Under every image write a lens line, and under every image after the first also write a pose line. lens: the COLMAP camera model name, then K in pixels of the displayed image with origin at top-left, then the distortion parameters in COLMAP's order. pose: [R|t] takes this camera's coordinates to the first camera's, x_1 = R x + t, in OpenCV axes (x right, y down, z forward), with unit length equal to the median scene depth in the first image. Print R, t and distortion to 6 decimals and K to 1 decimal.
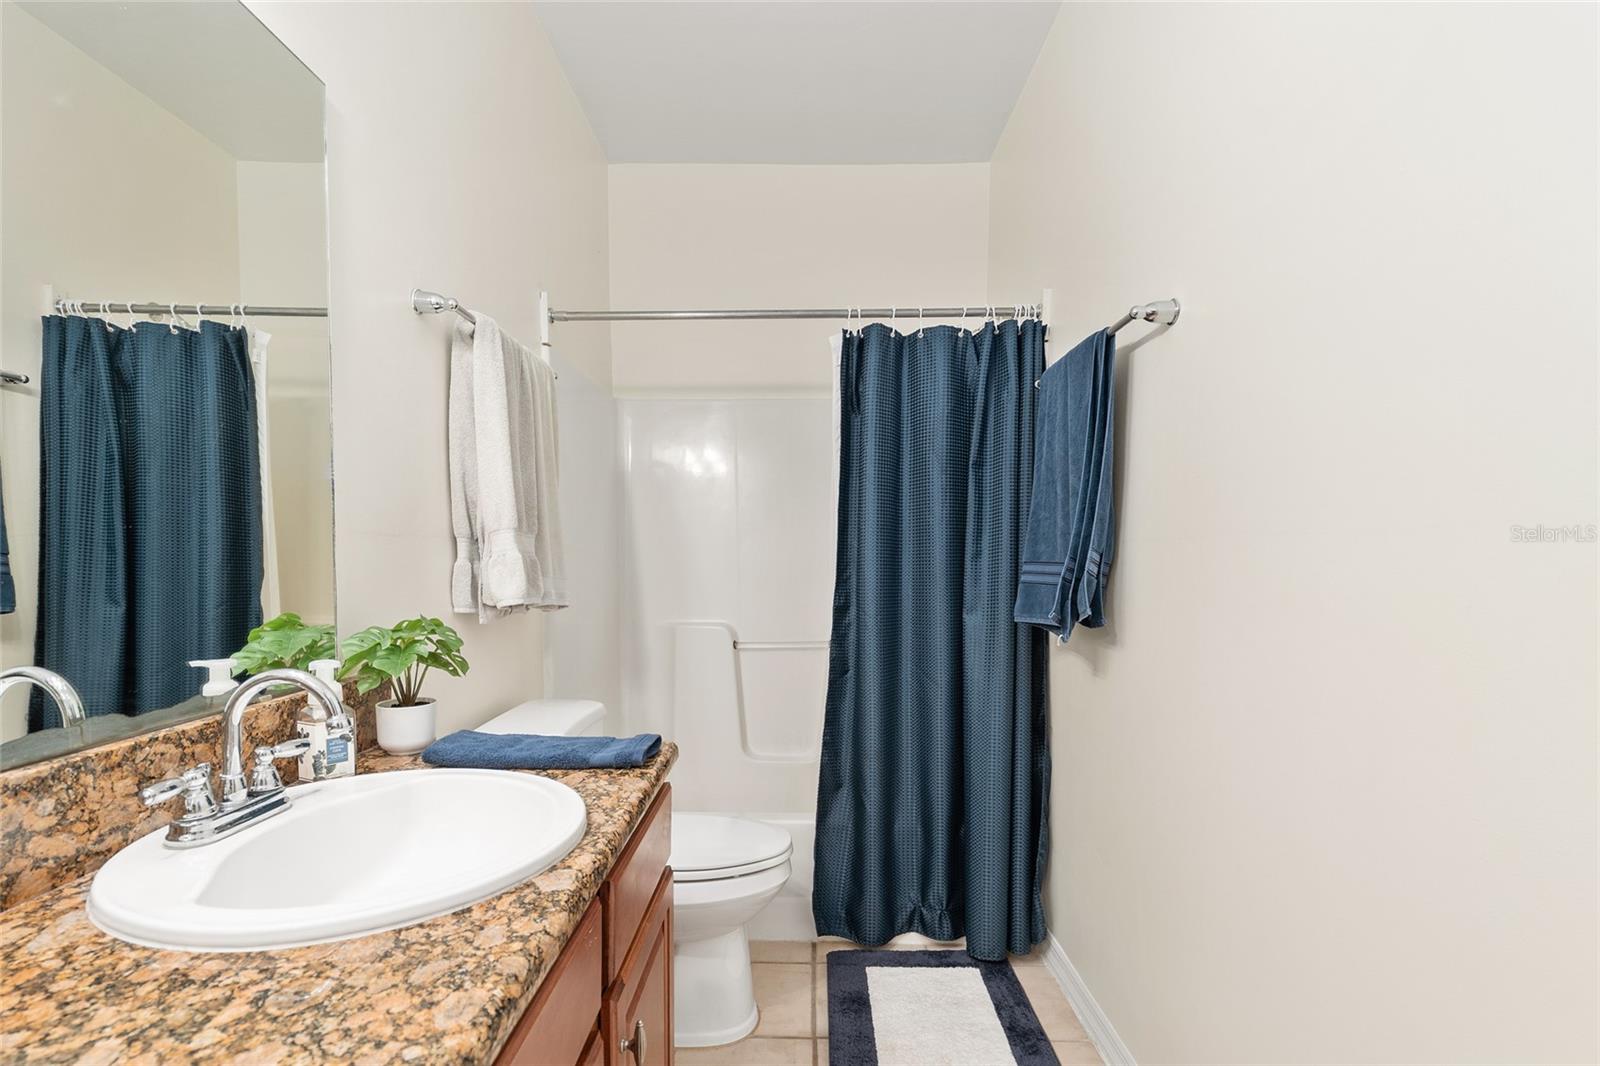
lens RADIAL K [[746.7, 0, 798.4], [0, 746.7, 590.1], [0, 0, 1]] dist [0.001446, -0.000253]
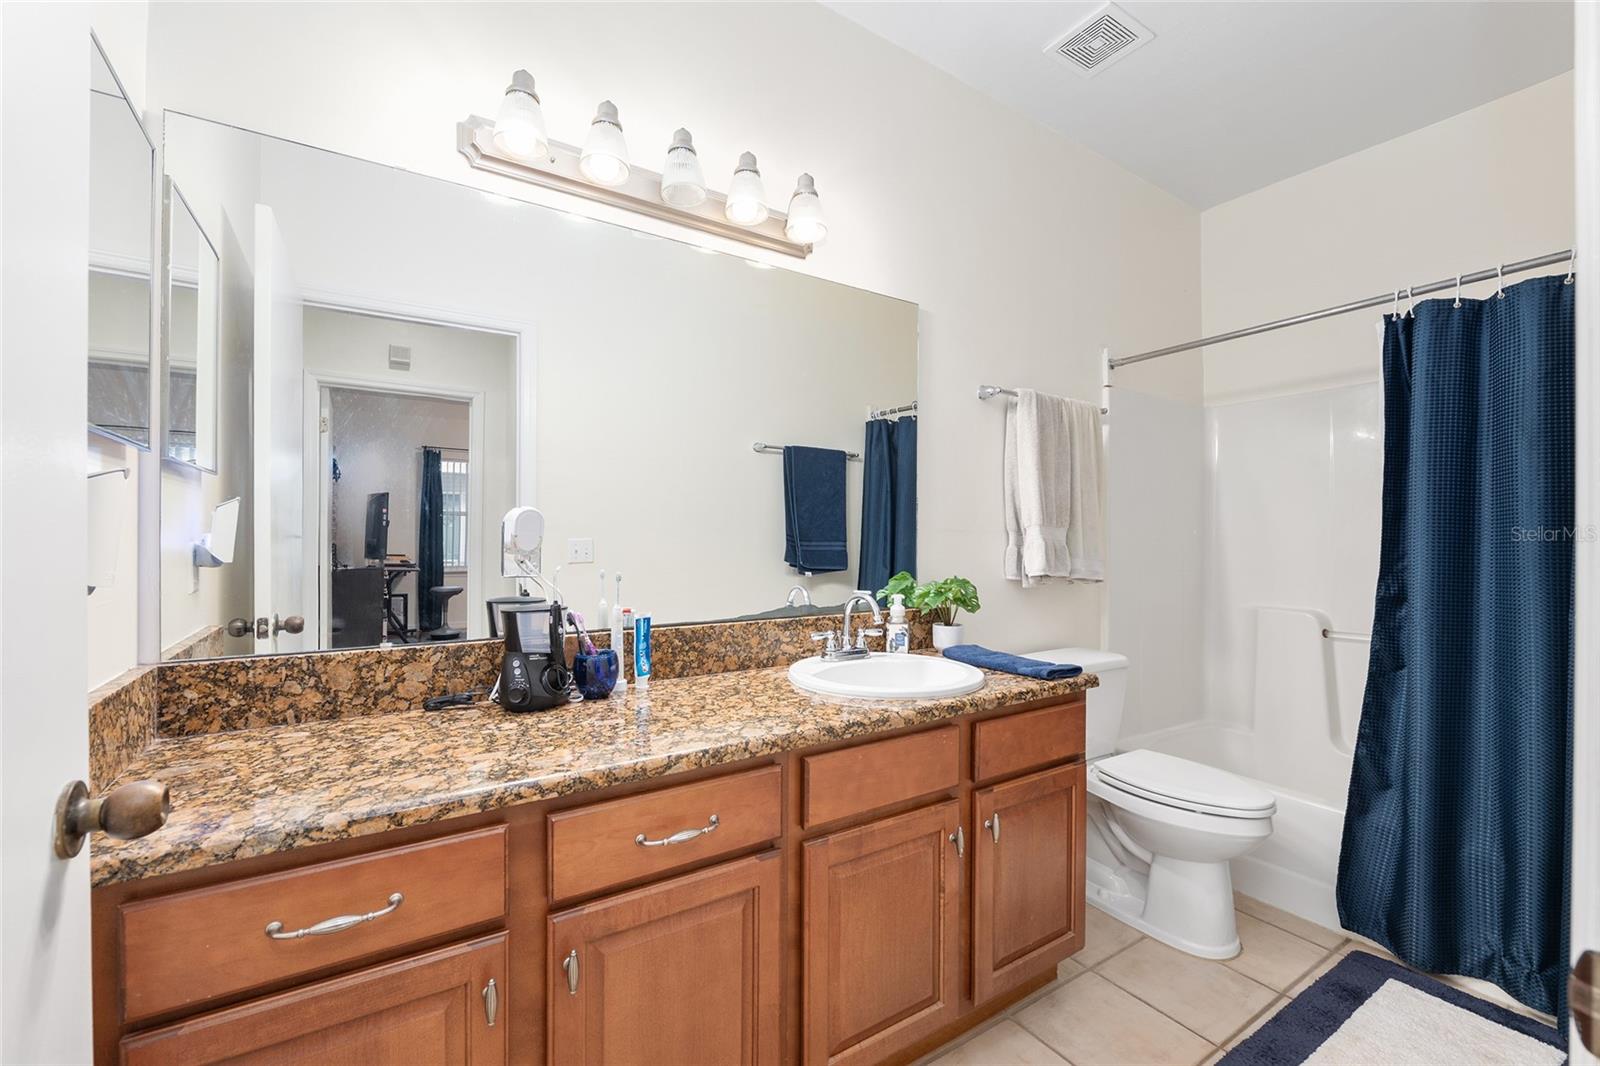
lens RADIAL K [[665.2, 0, 795.1], [0, 665.2, 537.6], [0, 0, 1]] dist [-0.010516, 0.000169]
pose [[0.550440, -0.003138, -0.834869, 0.395325], [-0.042021, 0.998621, -0.031459, 0.005293], [0.833817, 0.052399, 0.549549, -0.124828]]
